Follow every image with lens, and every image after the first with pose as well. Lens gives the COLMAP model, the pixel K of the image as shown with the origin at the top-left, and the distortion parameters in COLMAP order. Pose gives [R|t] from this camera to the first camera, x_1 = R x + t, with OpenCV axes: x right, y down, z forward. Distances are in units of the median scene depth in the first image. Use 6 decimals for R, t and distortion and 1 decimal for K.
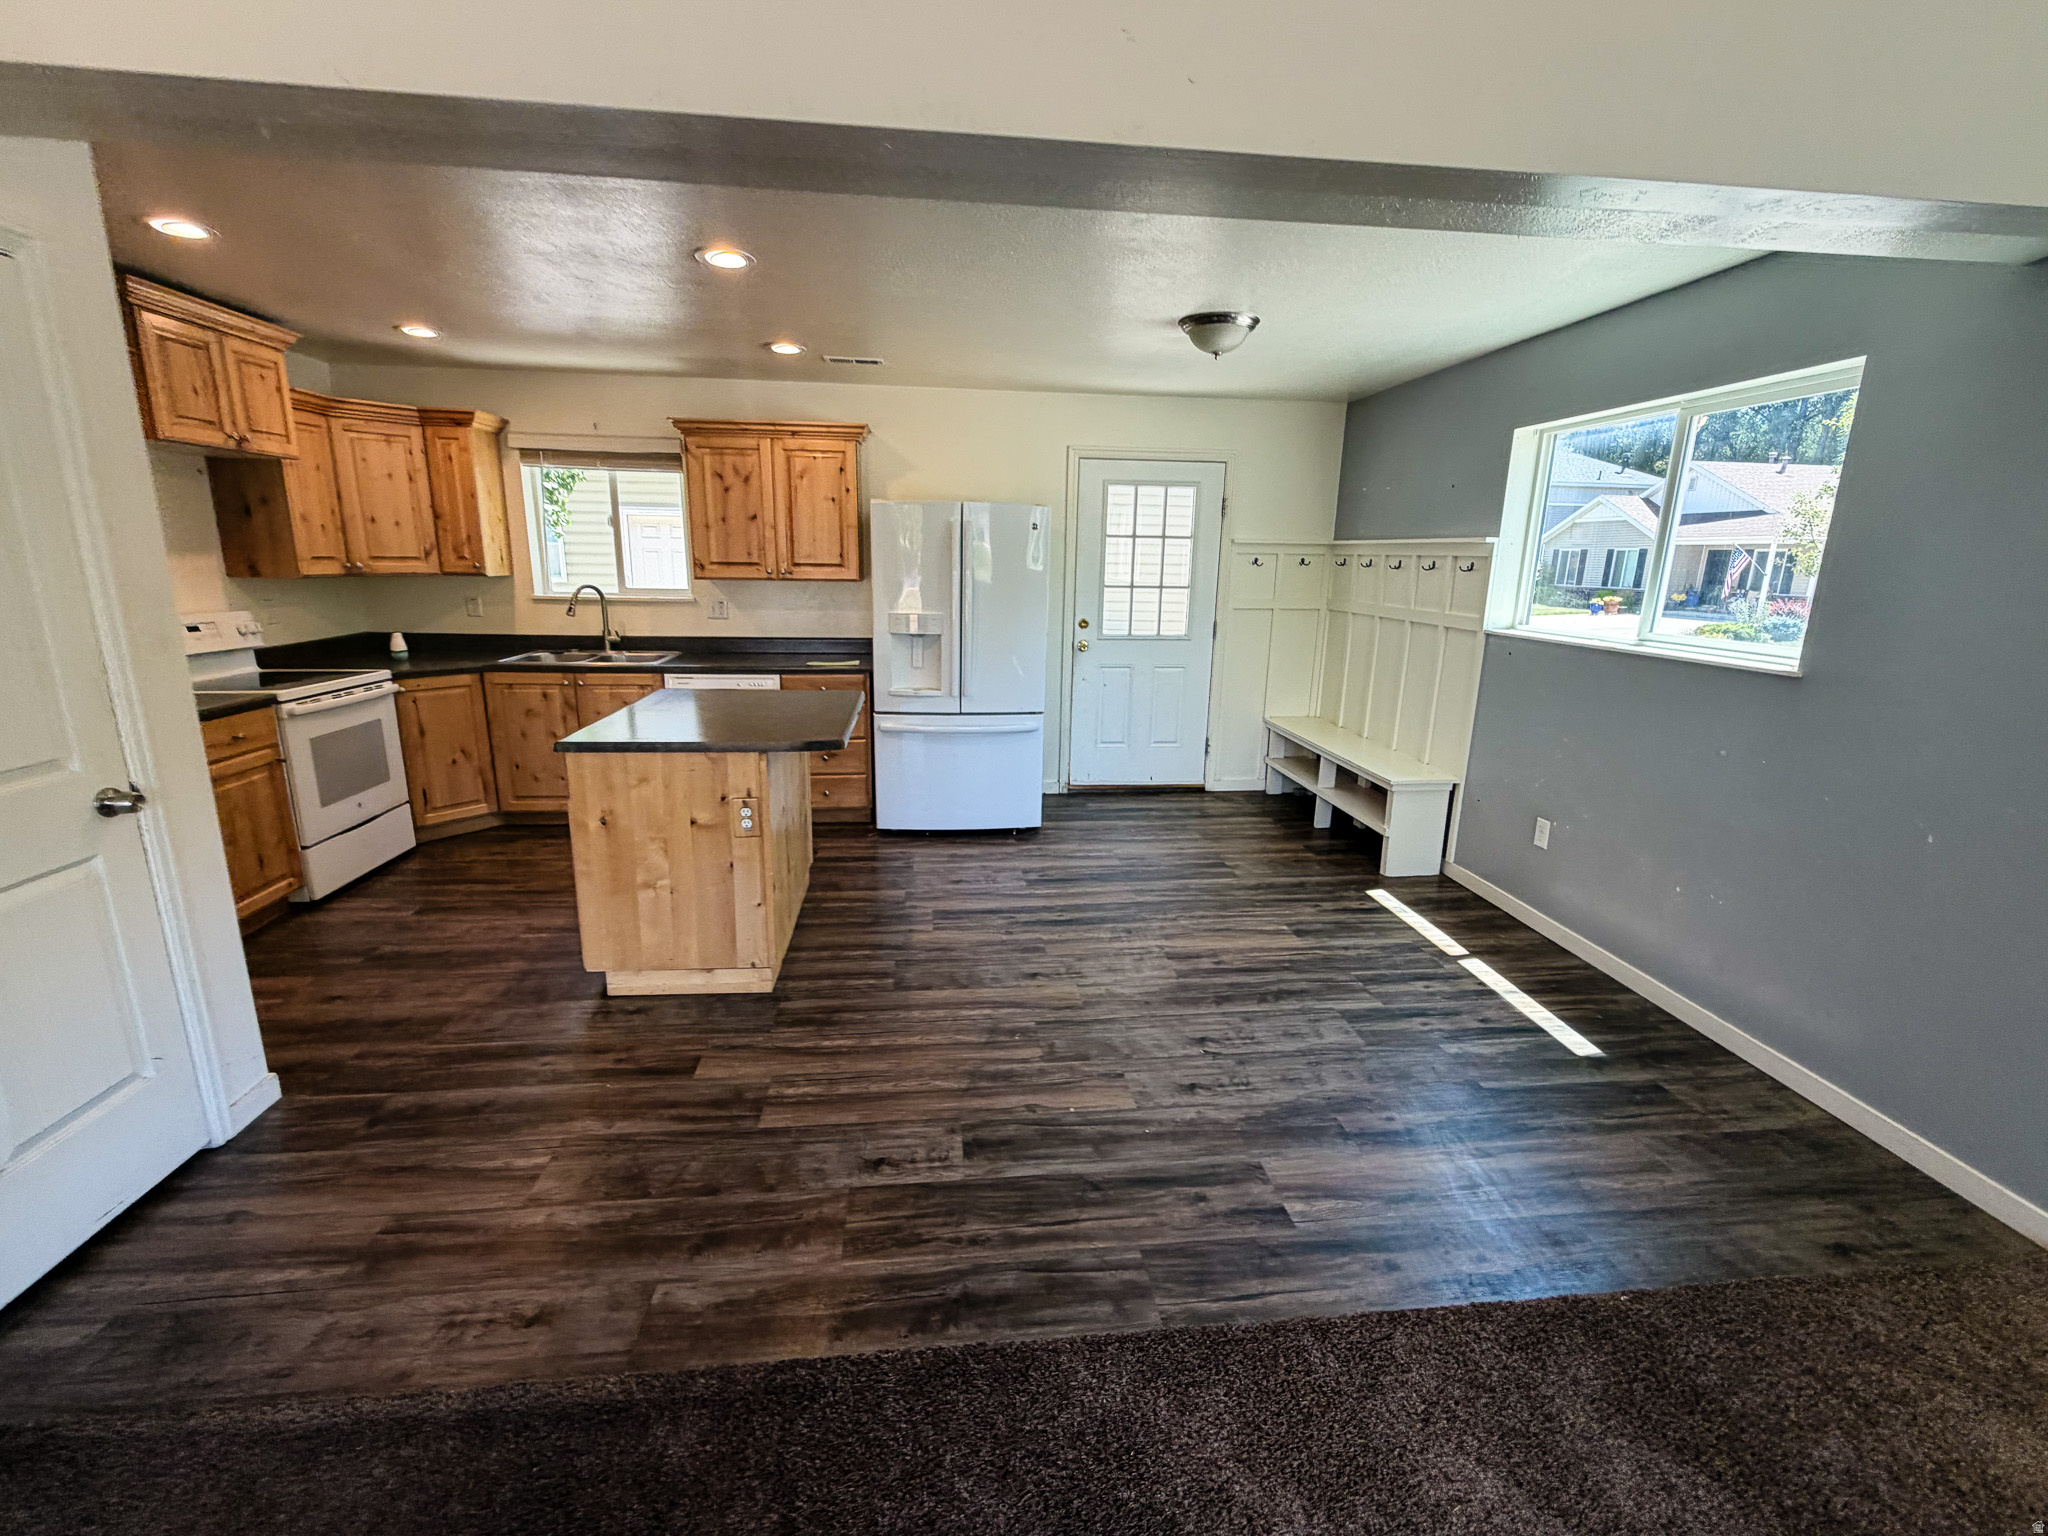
lens RADIAL K [[878.1, 0, 1024.0], [0, 878.1, 768.0], [0, 0, 1]] dist [-0.001996, -0.000103]
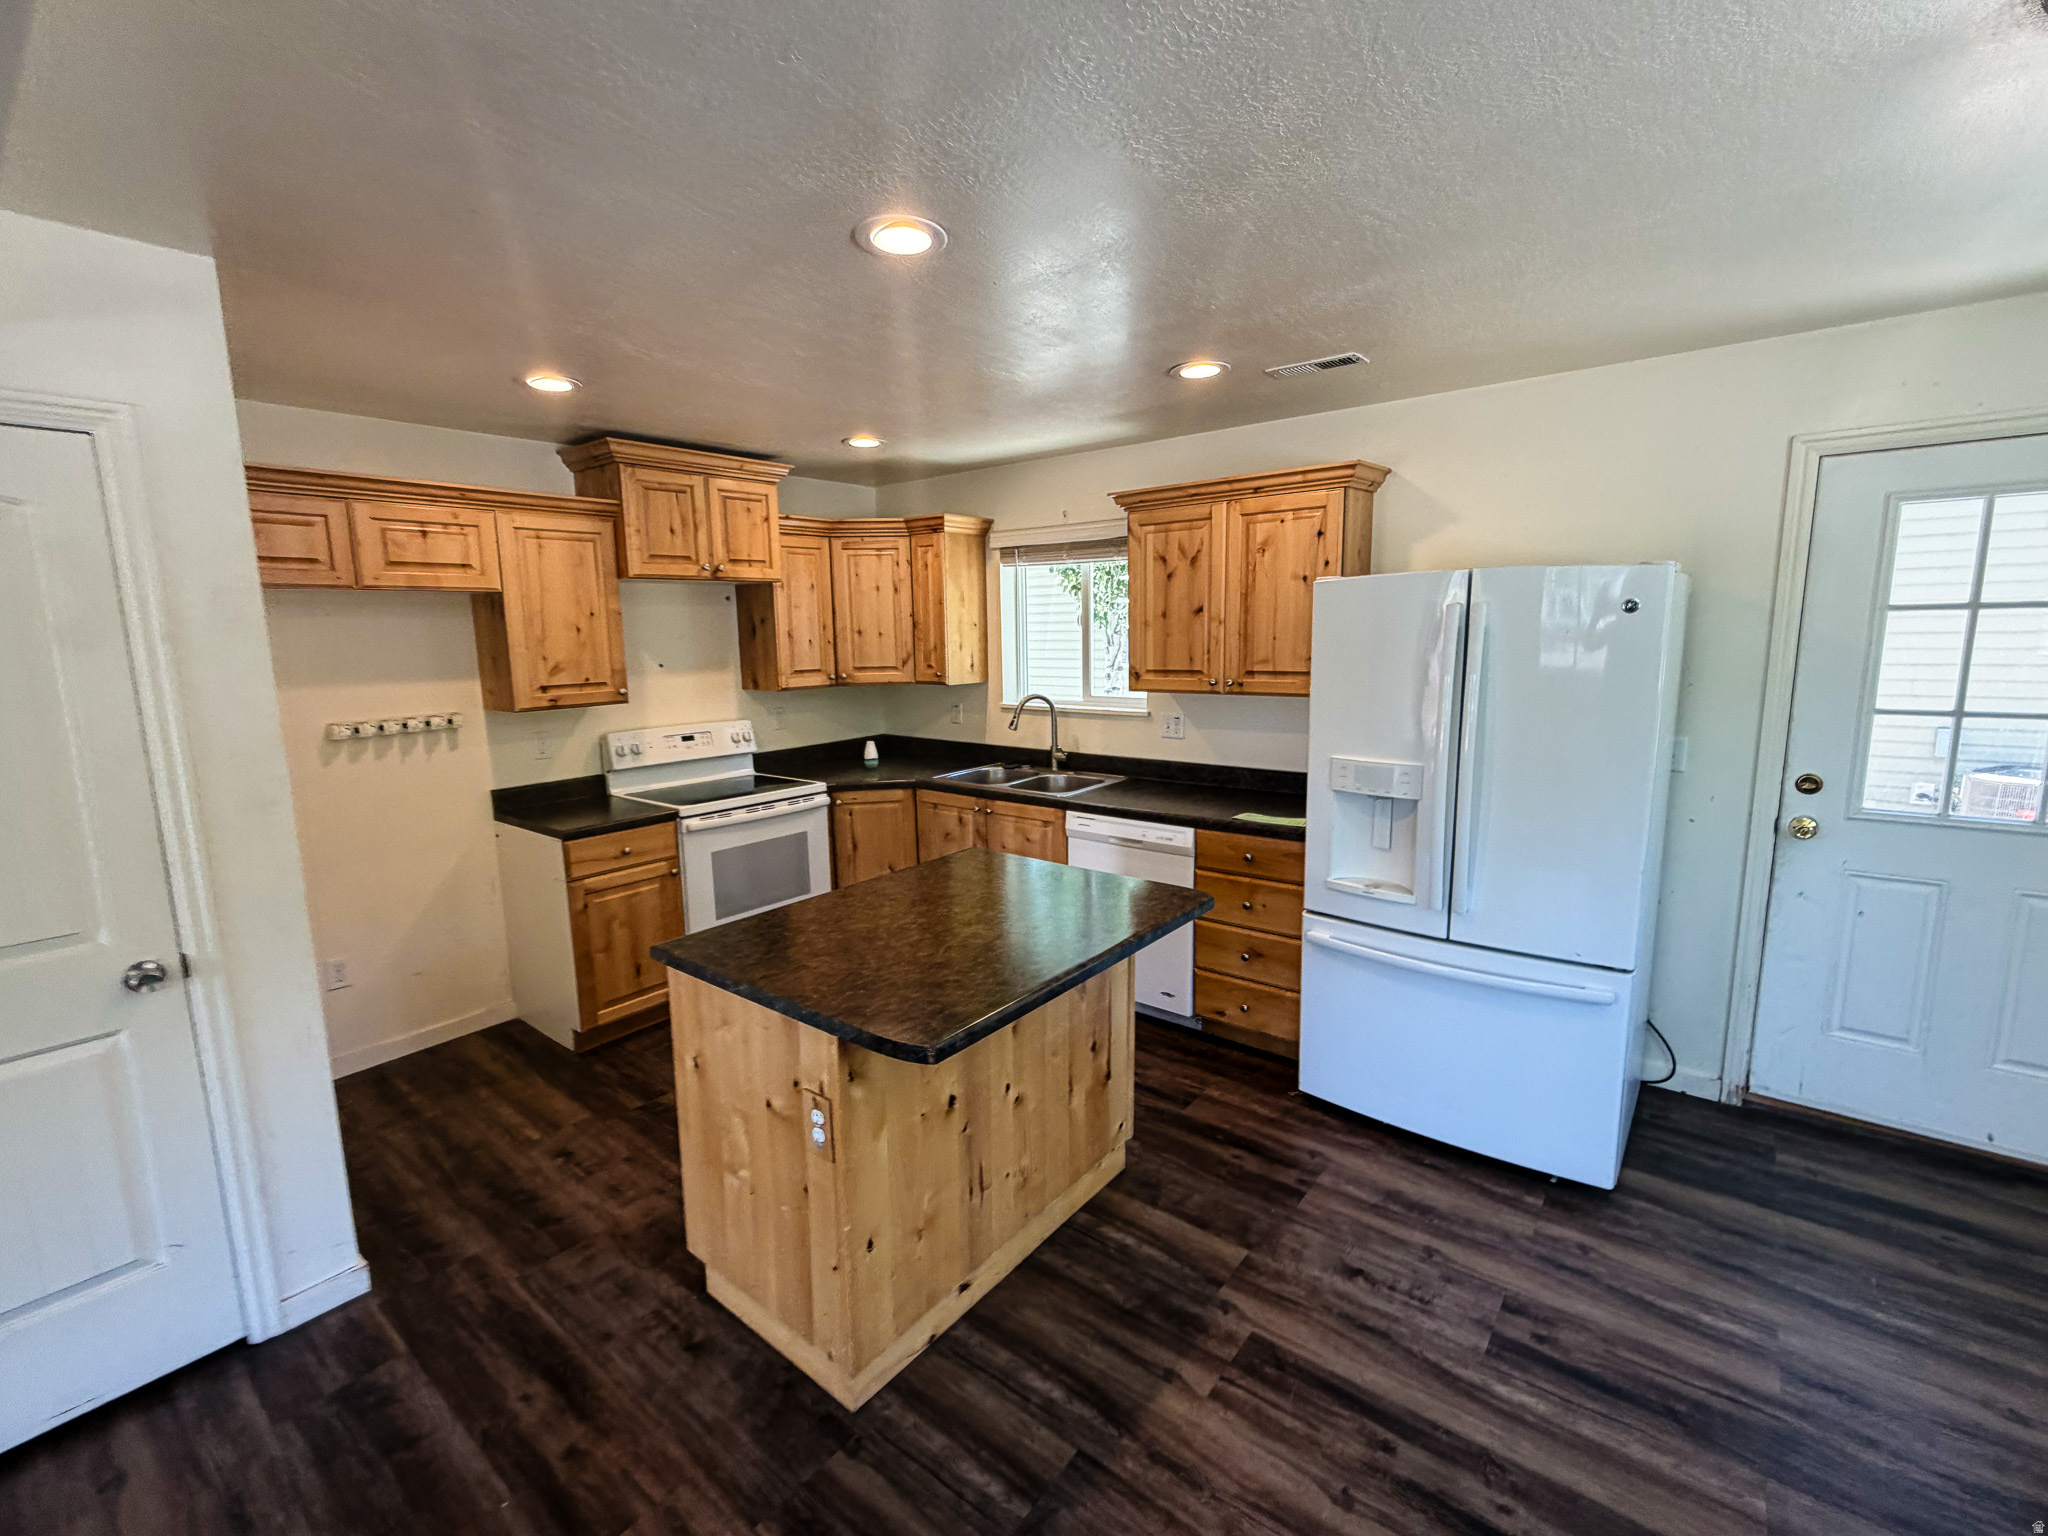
lens RADIAL K [[878.1, 0, 1024.0], [0, 878.1, 768.0], [0, 0, 1]] dist [-0.001996, -0.000103]
pose [[0.706145, 0.078840, -0.703664, 0.132043], [-0.133510, 0.990781, -0.022971, -0.132993], [0.695367, 0.110167, 0.710161, 0.439566]]
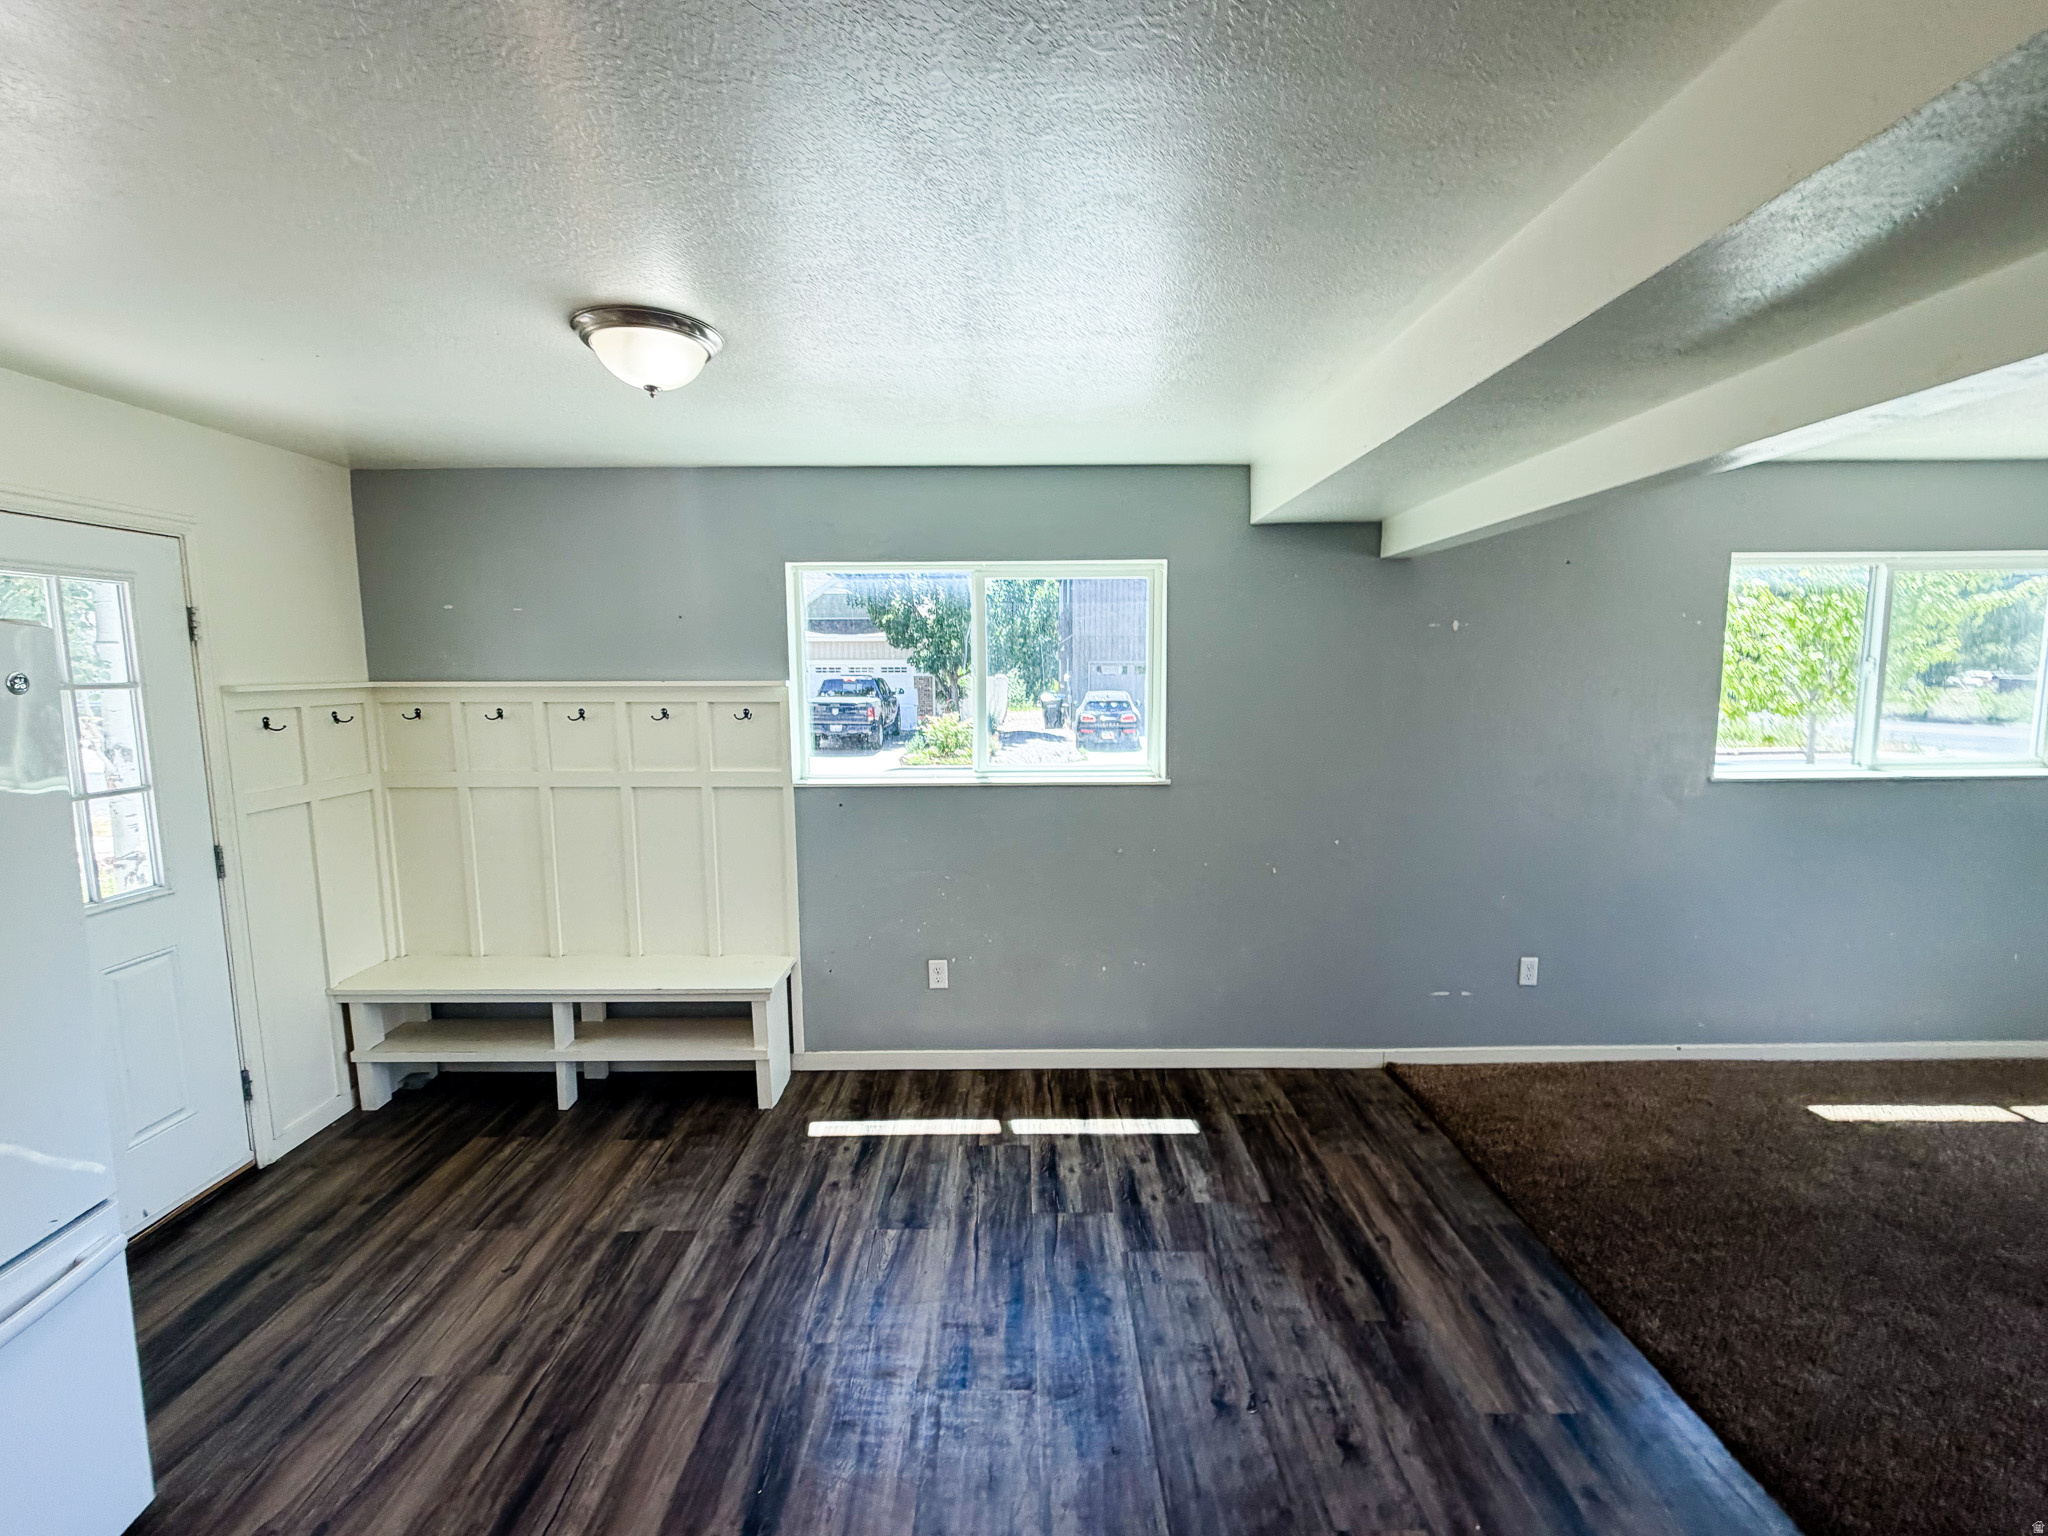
lens RADIAL K [[878.1, 0, 1024.0], [0, 878.1, 768.0], [0, 0, 1]] dist [-0.001996, -0.000103]
pose [[0.104516, -0.132426, 0.985667, -0.293090], [0.241396, 0.964835, 0.104030, -0.196518], [-0.964782, 0.227063, 0.132808, 0.622391]]
